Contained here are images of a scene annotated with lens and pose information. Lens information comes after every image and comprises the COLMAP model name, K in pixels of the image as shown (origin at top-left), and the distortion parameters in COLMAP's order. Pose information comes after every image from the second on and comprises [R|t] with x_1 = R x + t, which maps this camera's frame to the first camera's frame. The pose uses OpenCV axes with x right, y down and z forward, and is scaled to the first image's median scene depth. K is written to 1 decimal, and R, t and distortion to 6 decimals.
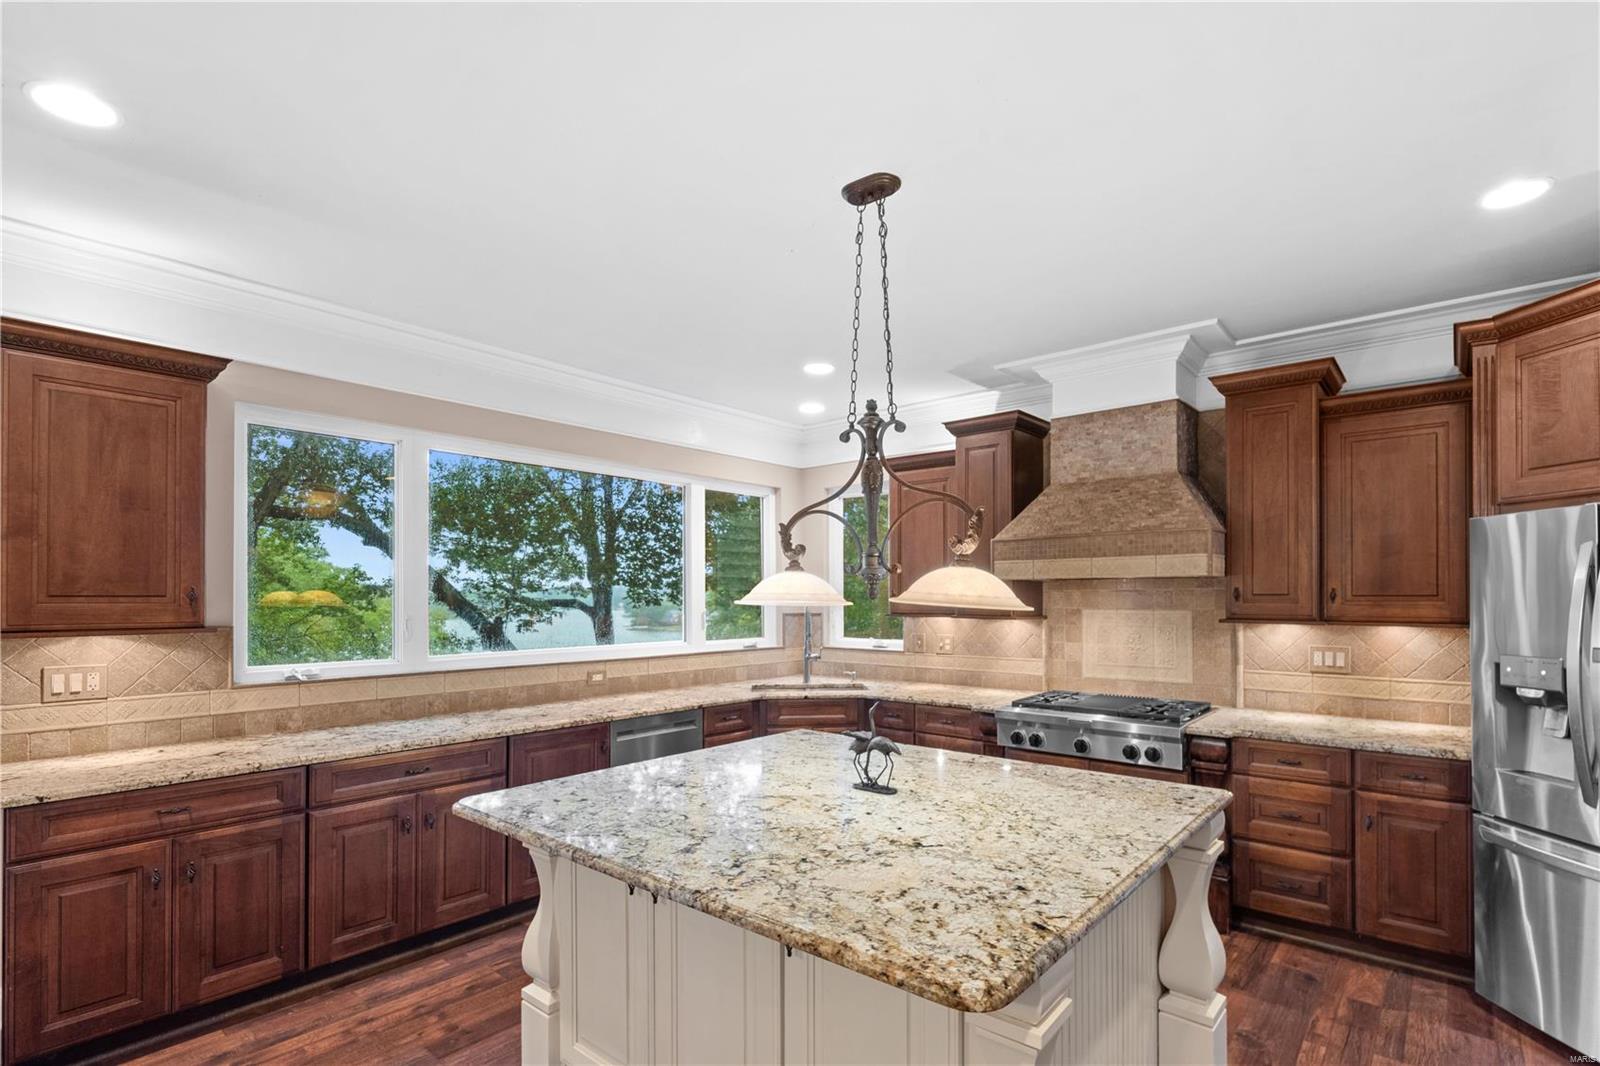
lens RADIAL K [[766.9, 0, 801.2], [0, 766.9, 594.0], [0, 0, 1]] dist [-0.002416, -0.000245]
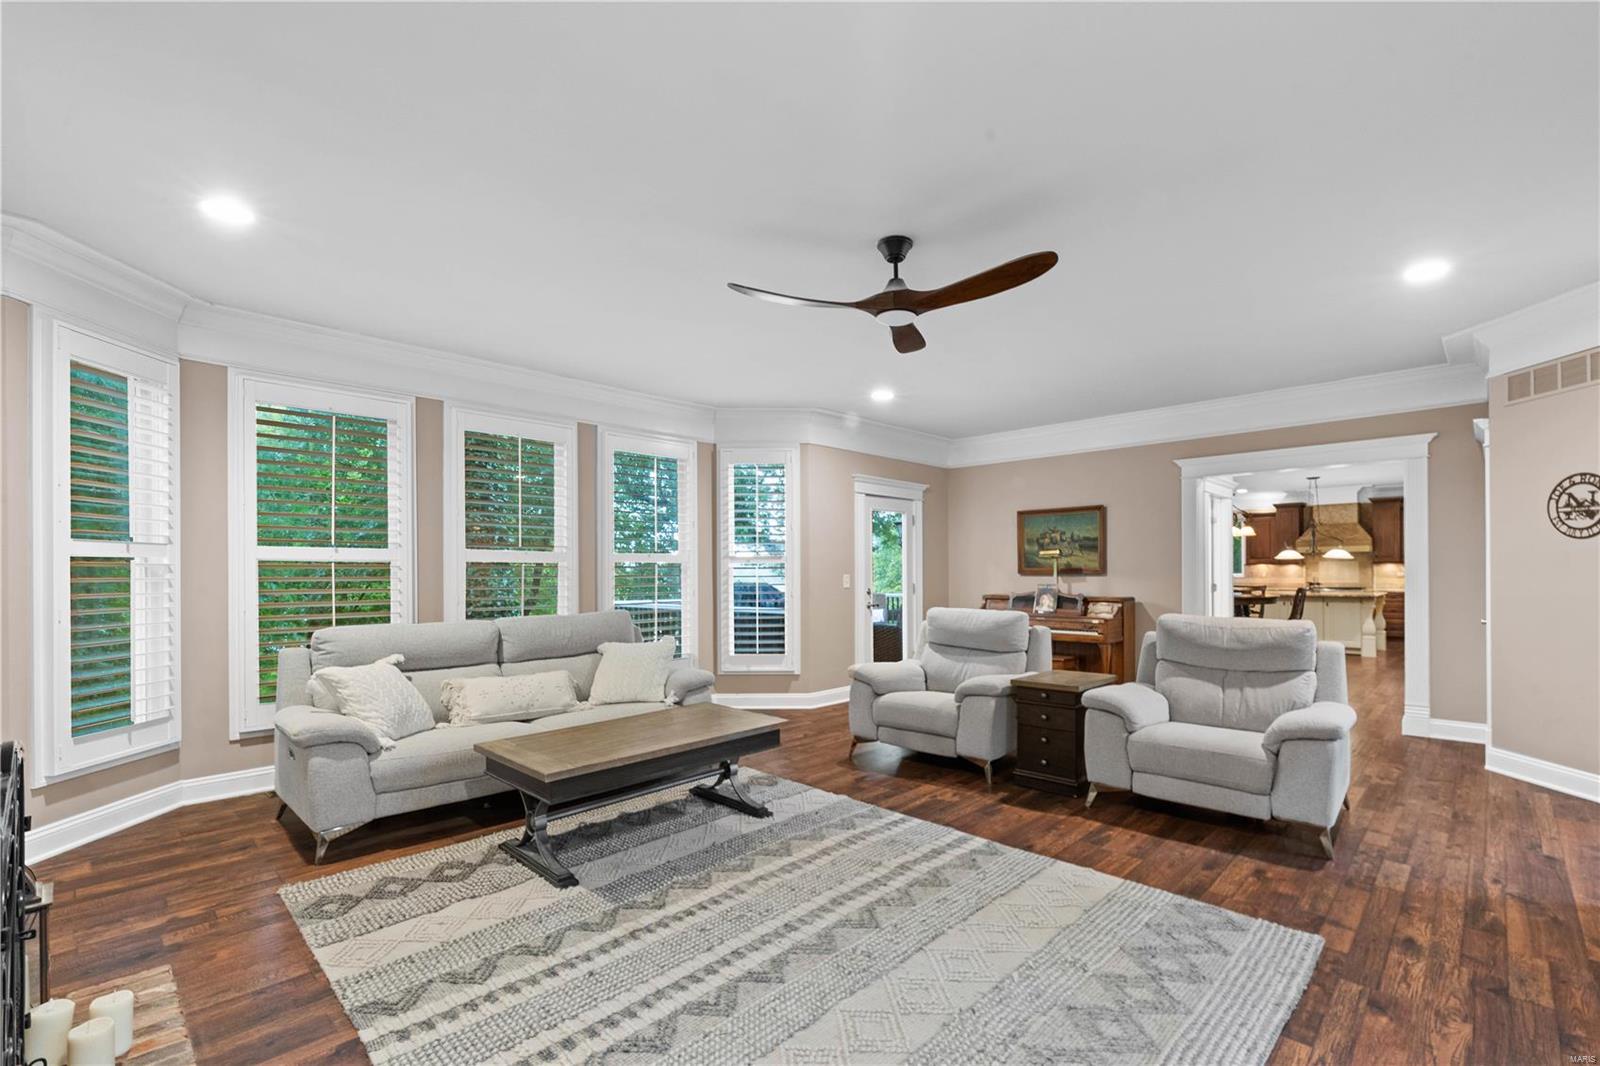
lens RADIAL K [[696.7, 0, 796.1], [0, 696.7, 572.4], [0, 0, 1]] dist [0.000896, 0.000317]
pose [[0.996569, -0.004873, -0.082617, -2.074835], [0.005396, 0.999967, 0.006110, 0.045958], [0.082585, -0.006535, 0.996563, -2.760584]]
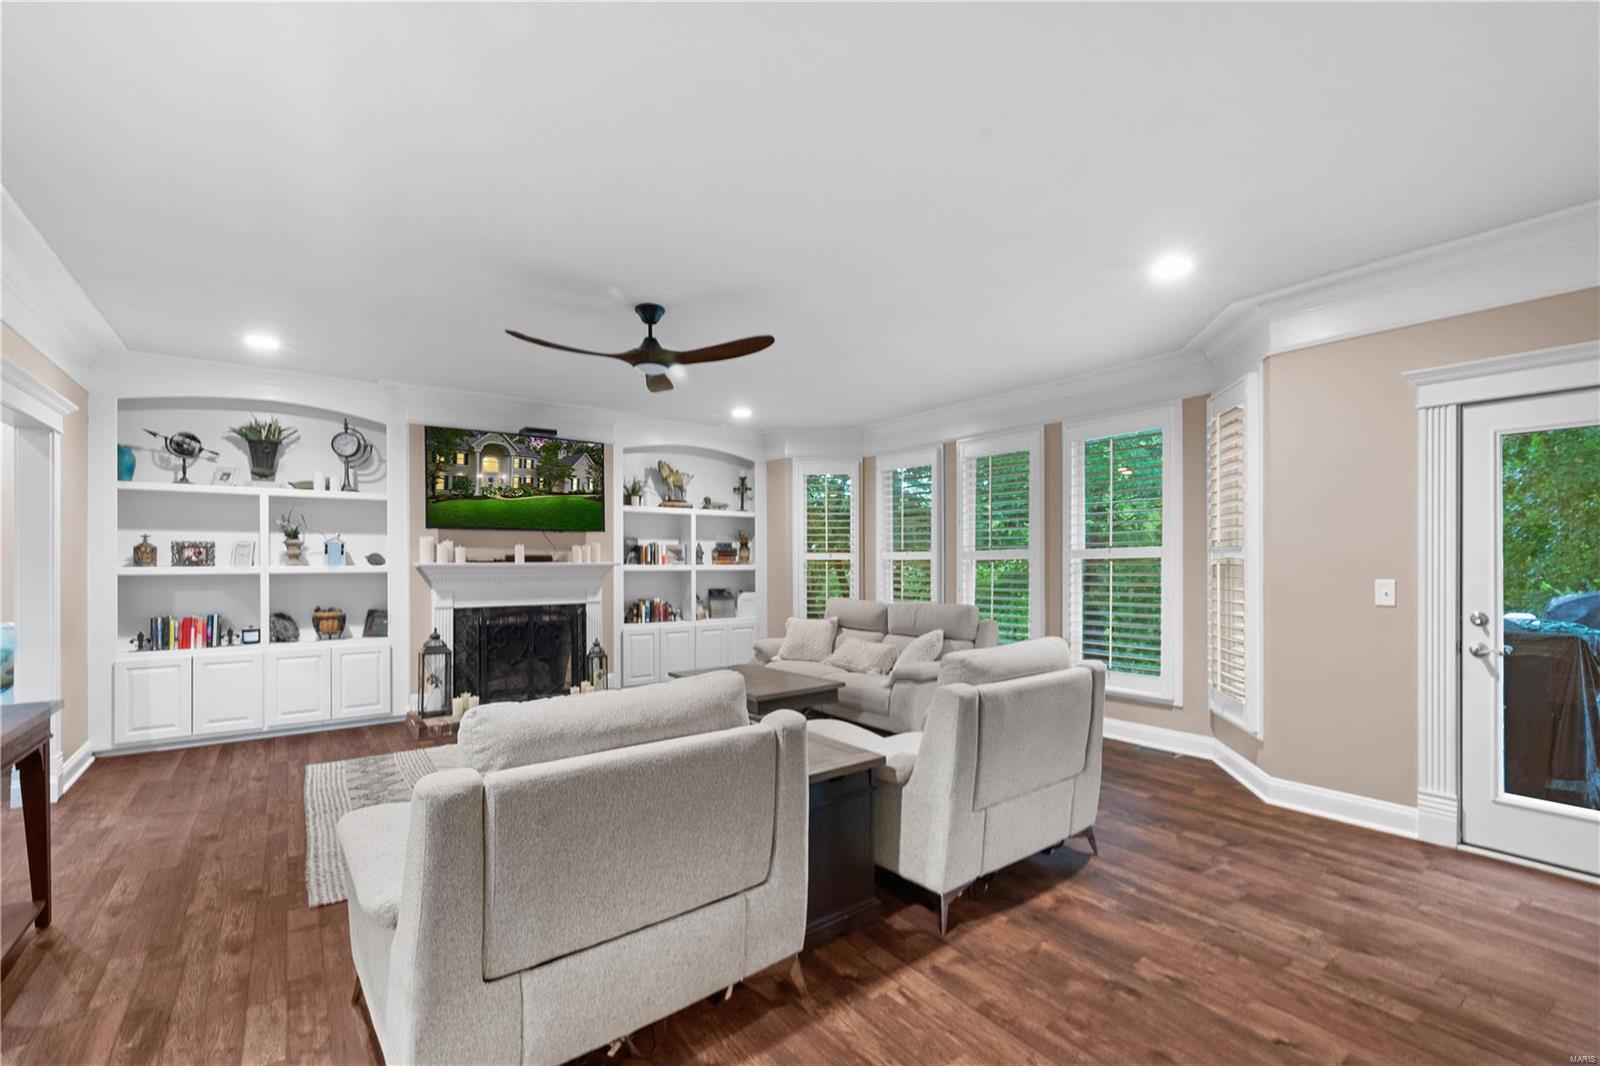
lens RADIAL K [[672.2, 0, 830.8], [0, 672.2, 561.9], [0, 0, 1]] dist [0.000731, 0.000126]
pose [[-0.187205, 0.001196, -0.982320, -1.034676], [0.008286, 0.999966, -0.000362, 0.035881], [0.982286, -0.008207, -0.187208, -1.384384]]
